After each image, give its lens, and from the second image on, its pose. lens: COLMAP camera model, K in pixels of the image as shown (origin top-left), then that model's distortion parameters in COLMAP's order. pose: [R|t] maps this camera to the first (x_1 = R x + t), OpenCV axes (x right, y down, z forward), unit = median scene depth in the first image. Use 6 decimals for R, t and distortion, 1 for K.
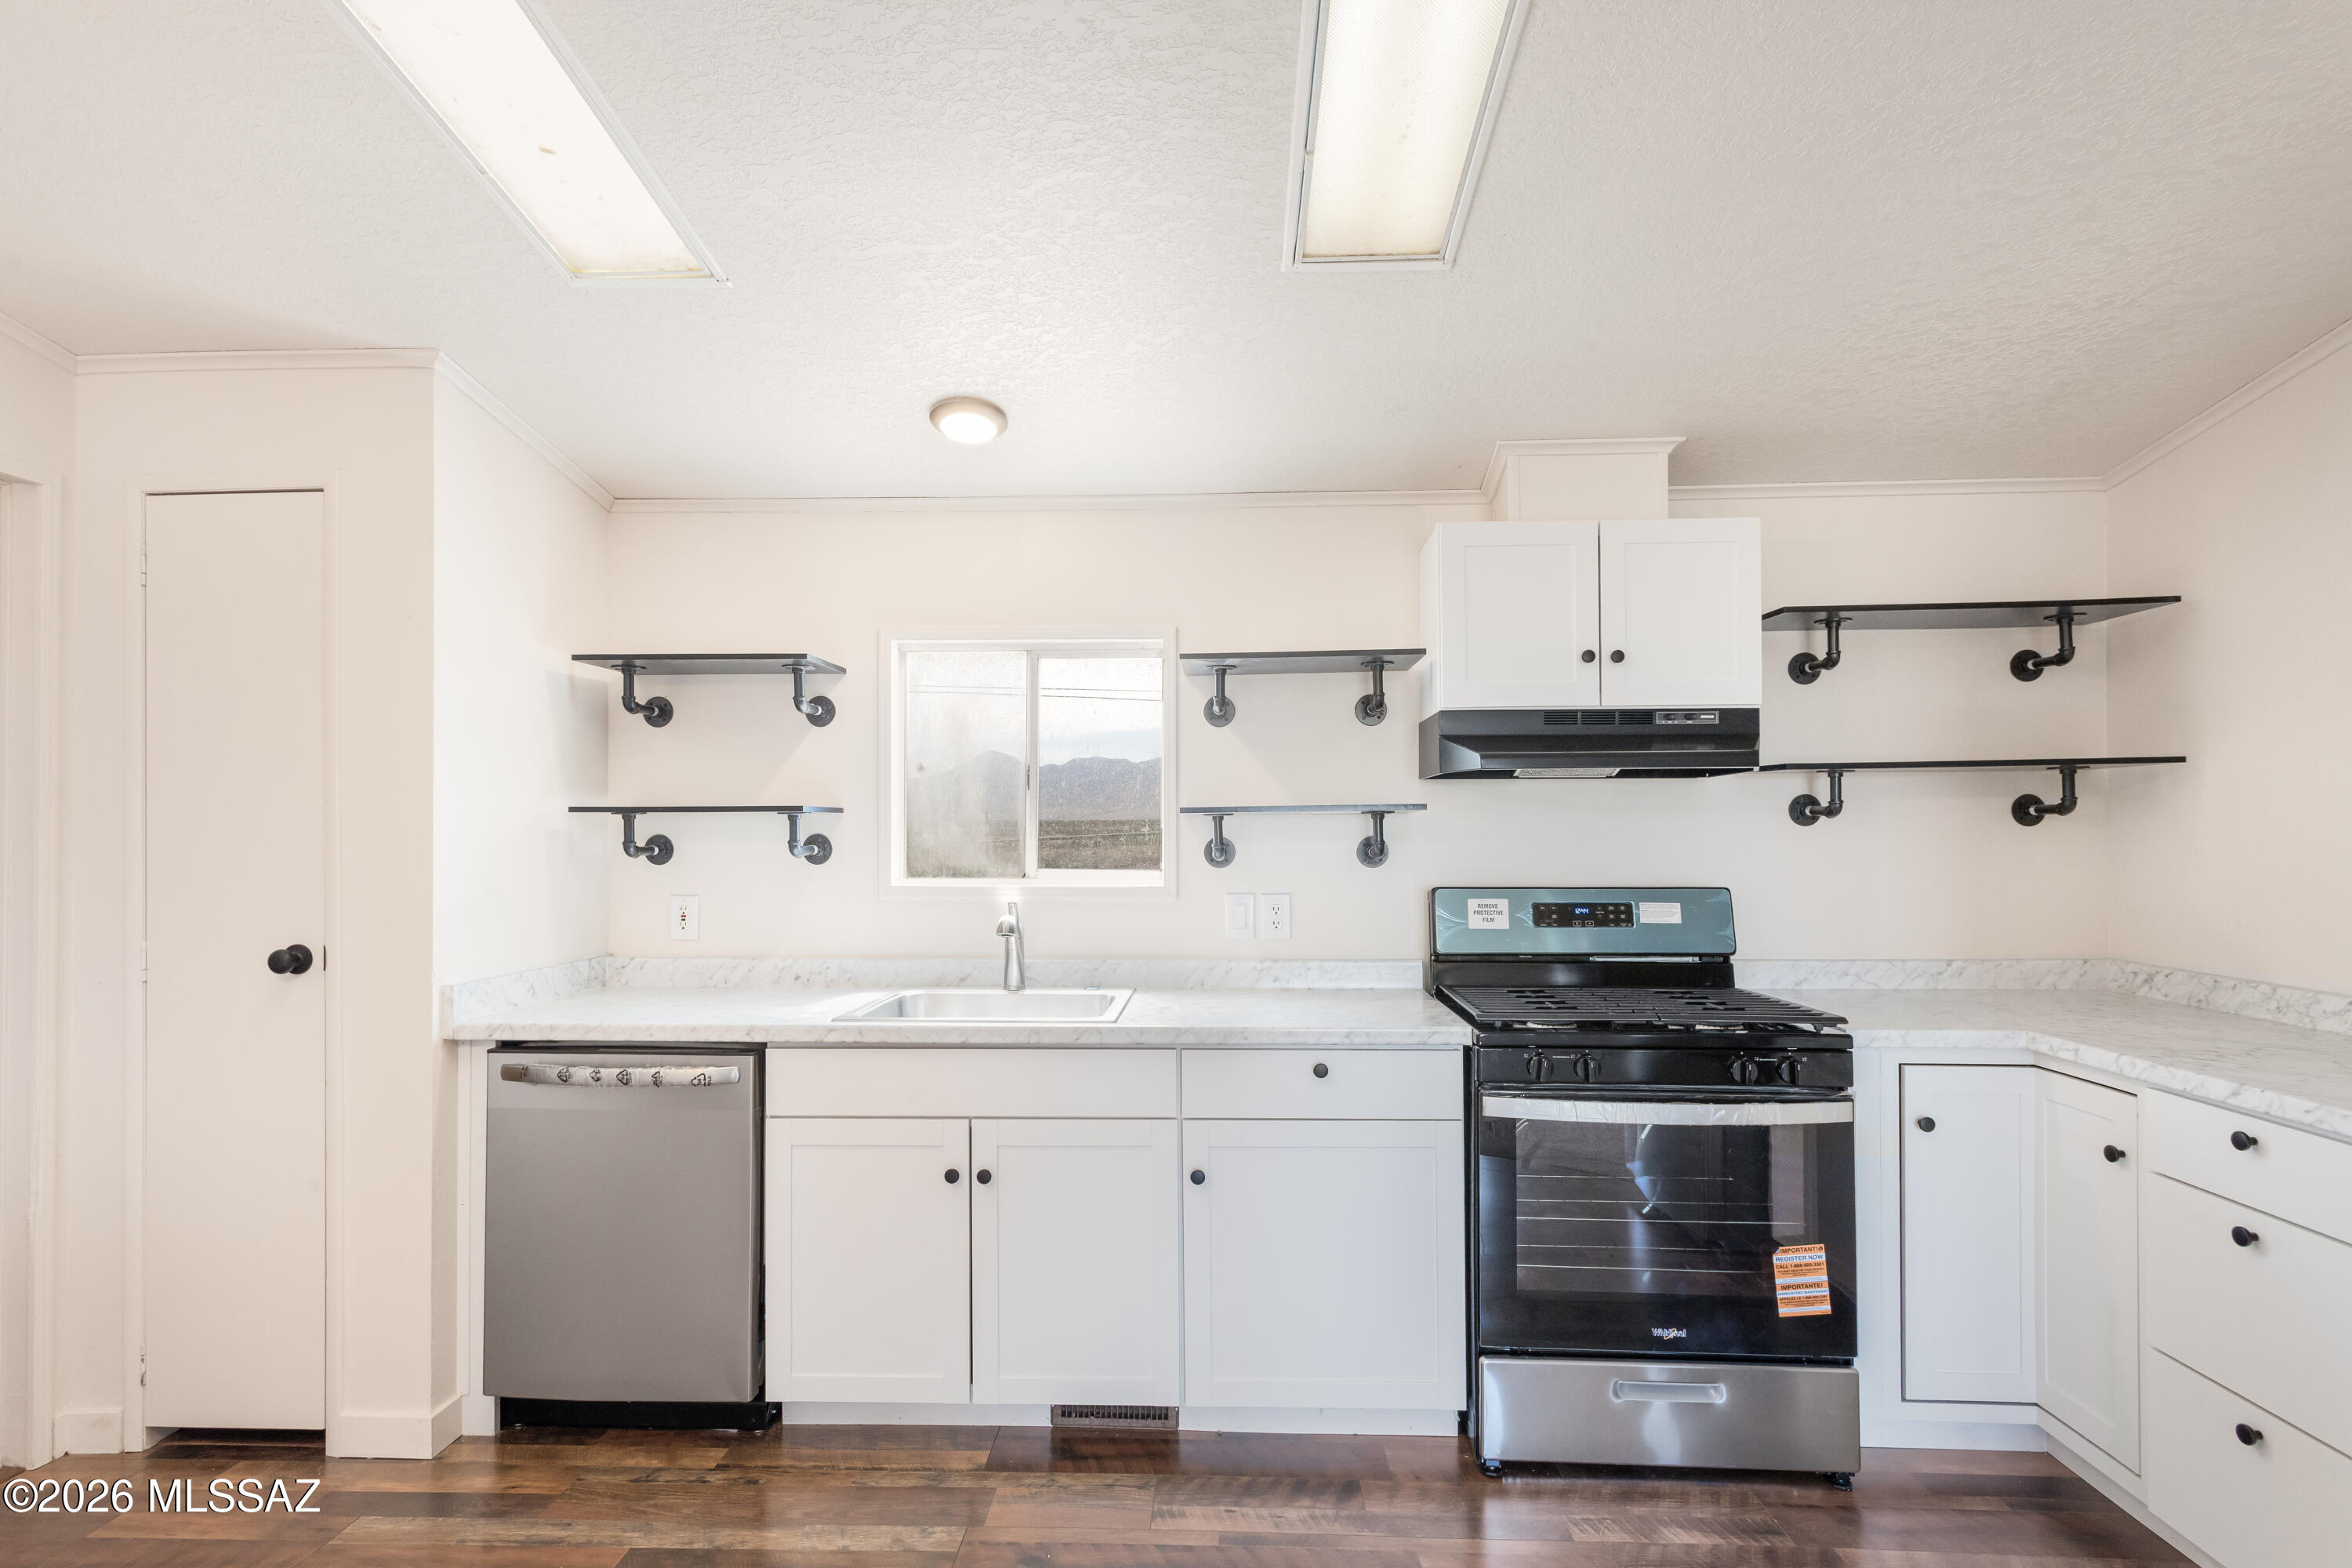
lens RADIAL K [[1144.8, 0, 1181.0], [0, 1144.8, 818.8], [0, 0, 1]] dist [0.004651, 0.000897]
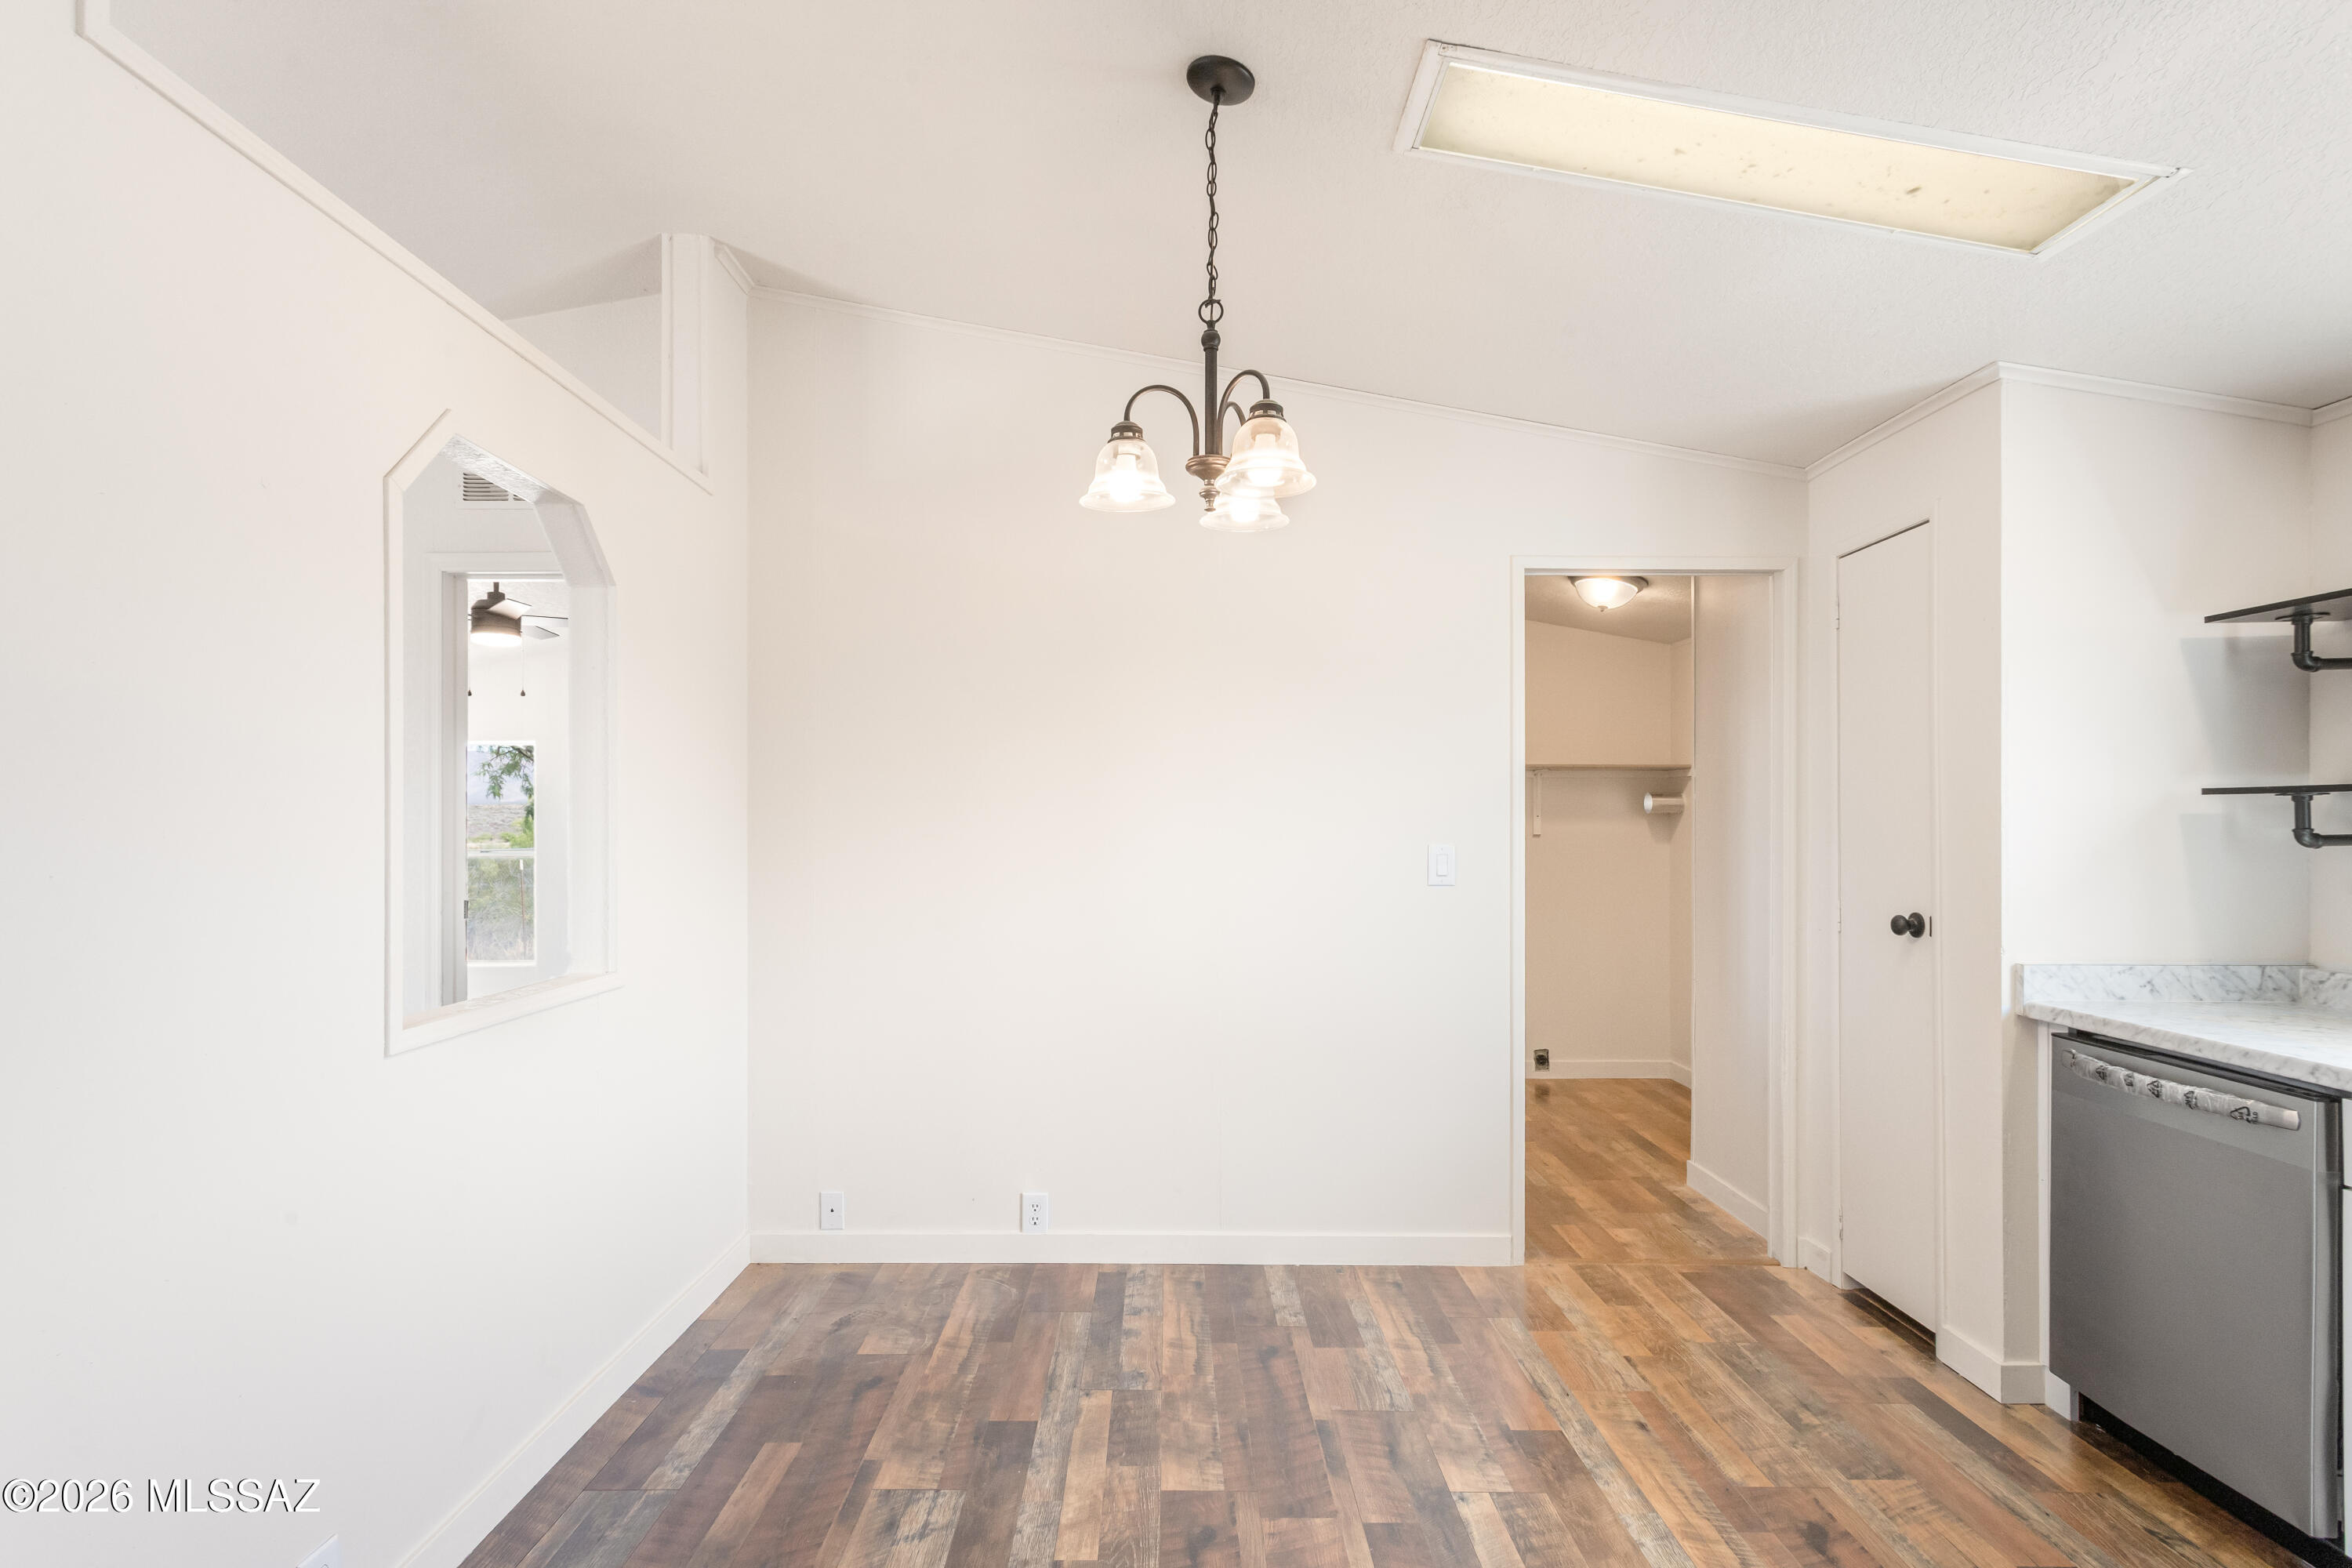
lens RADIAL K [[1171.3, 0, 1152.4], [0, 1171.3, 819.6], [0, 0, 1]] dist [0.002674, 0.000815]
pose [[0.033671, 0.002818, -0.999429, 0.391214], [0.011959, 0.999923, 0.003222, 0.001082], [0.999361, -0.012061, 0.033635, 0.172081]]
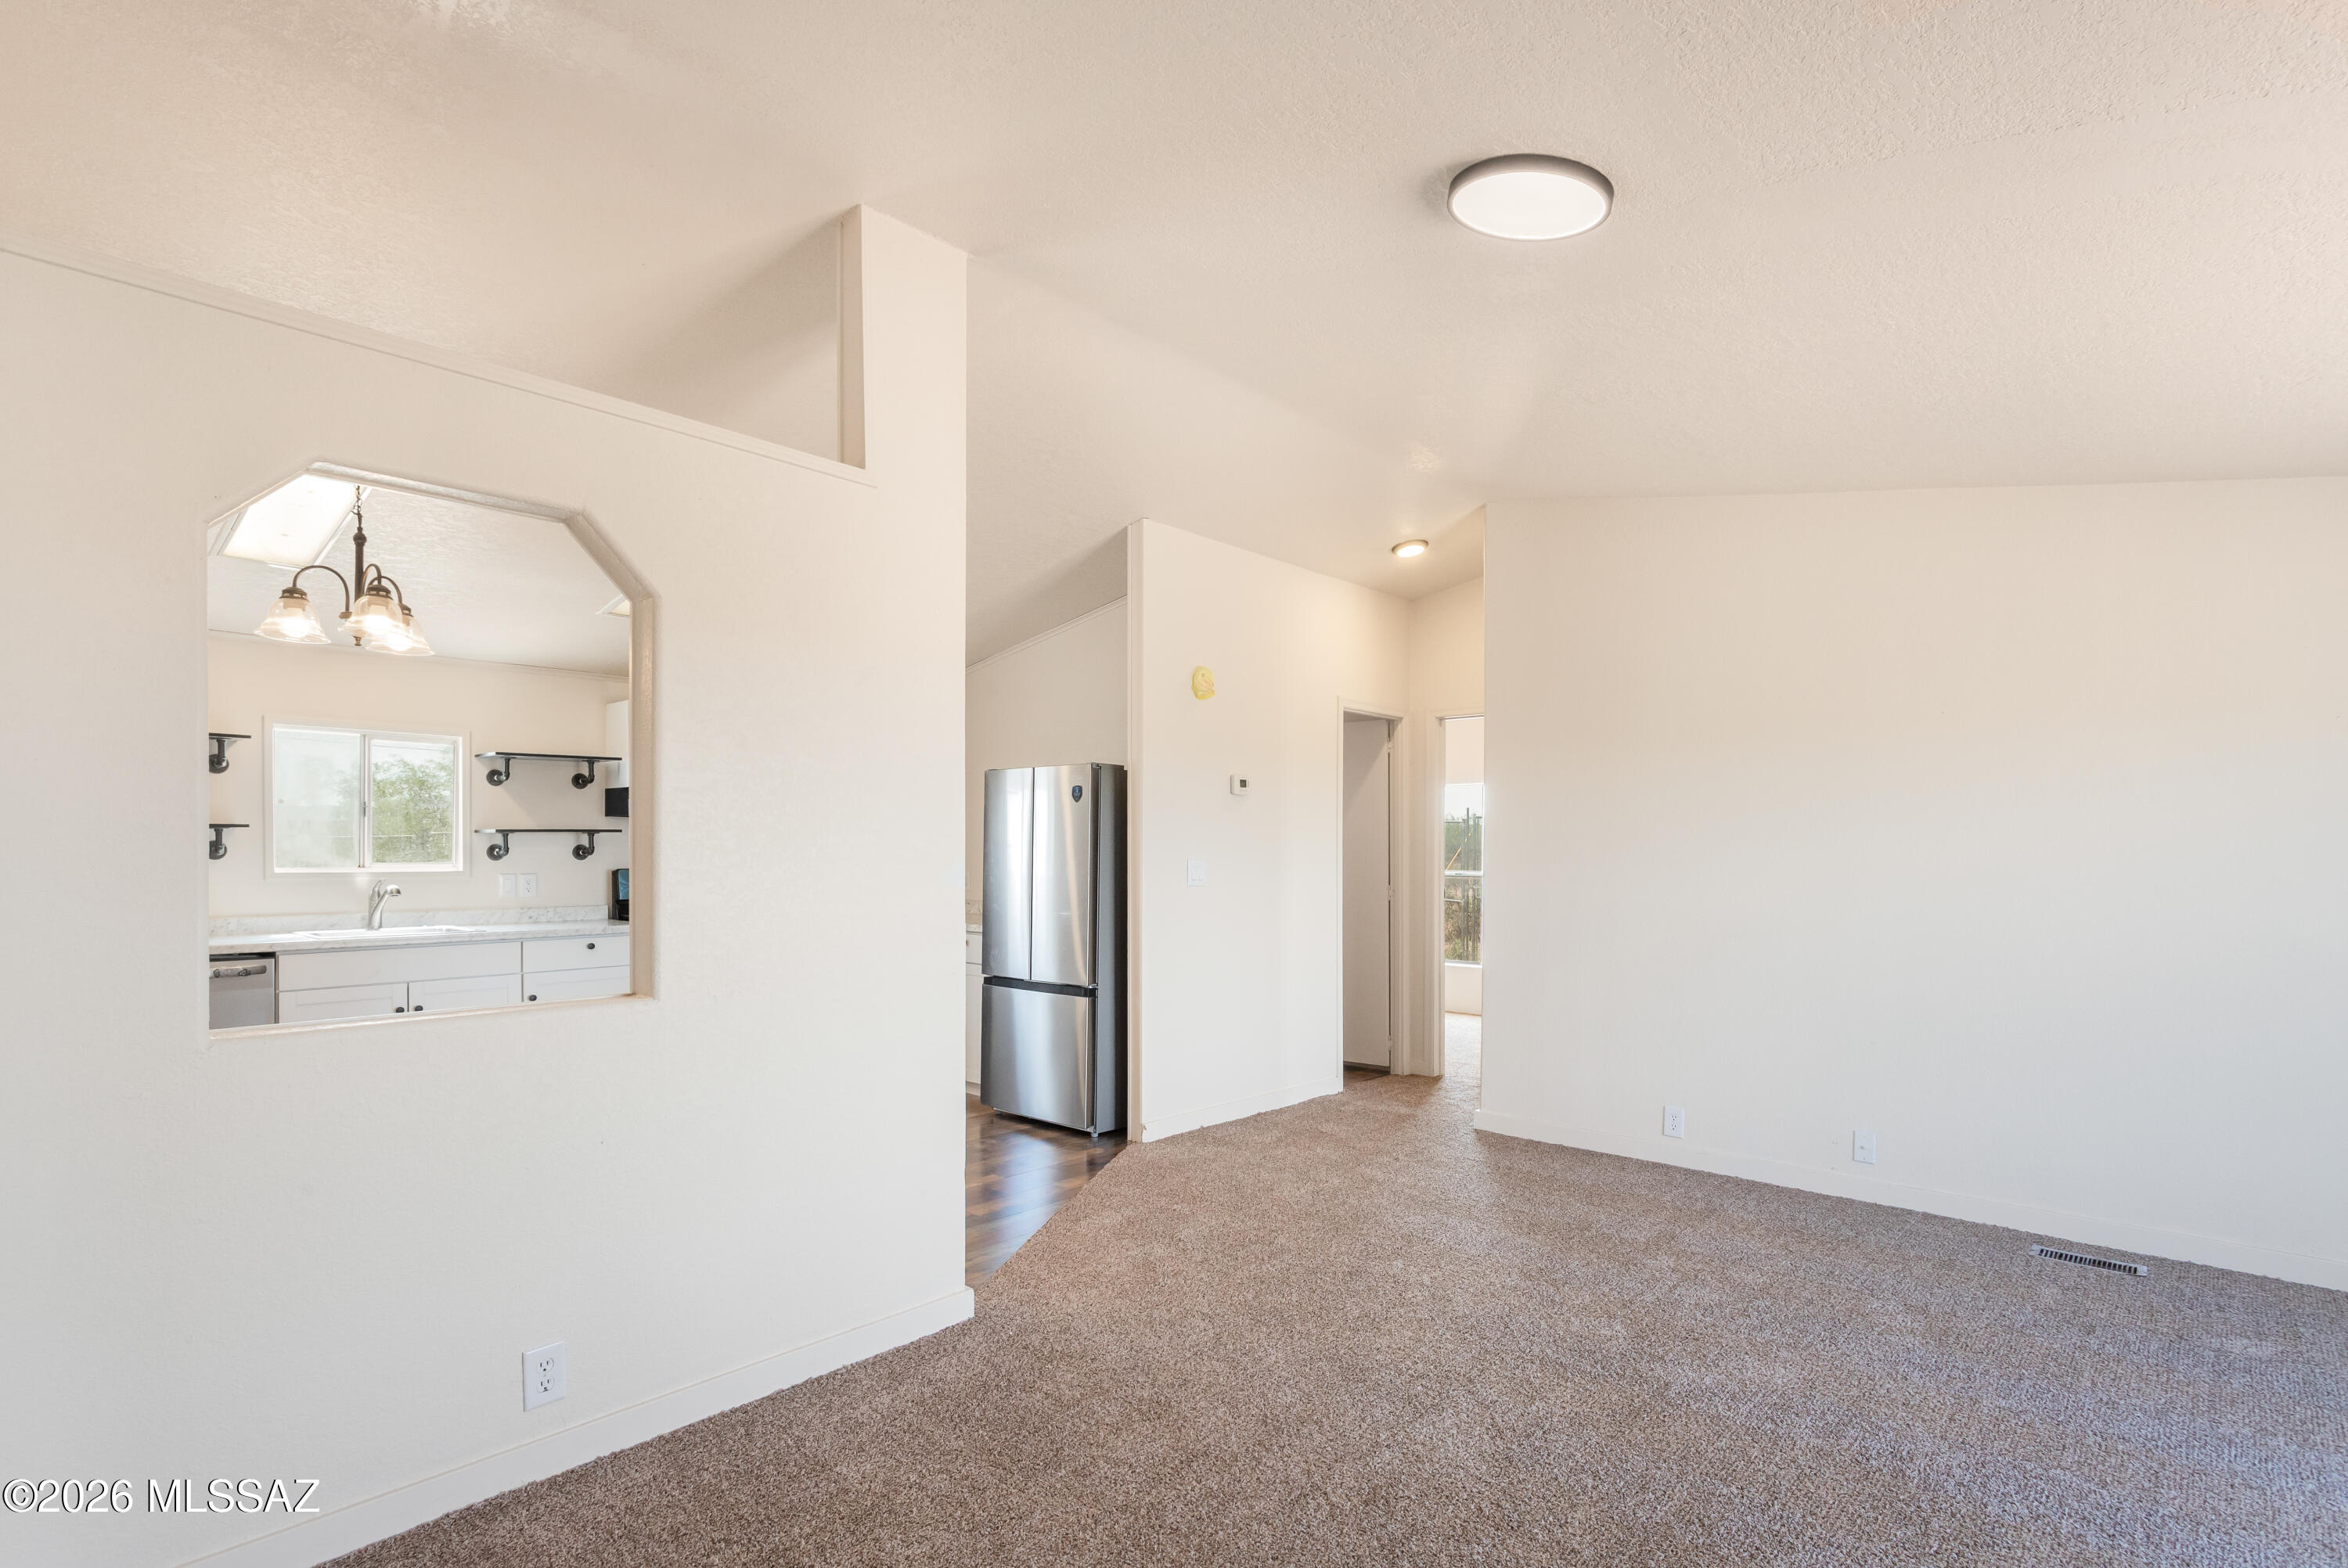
lens RADIAL K [[1142.7, 0, 1179.0], [0, 1142.7, 818.7], [0, 0, 1]] dist [0.004651, 0.000897]
pose [[0.632577, 0.022676, 0.774166, -0.872230], [-0.014034, 0.999743, -0.017816, -0.010101], [-0.774371, 0.000405, 0.632732, -1.300856]]
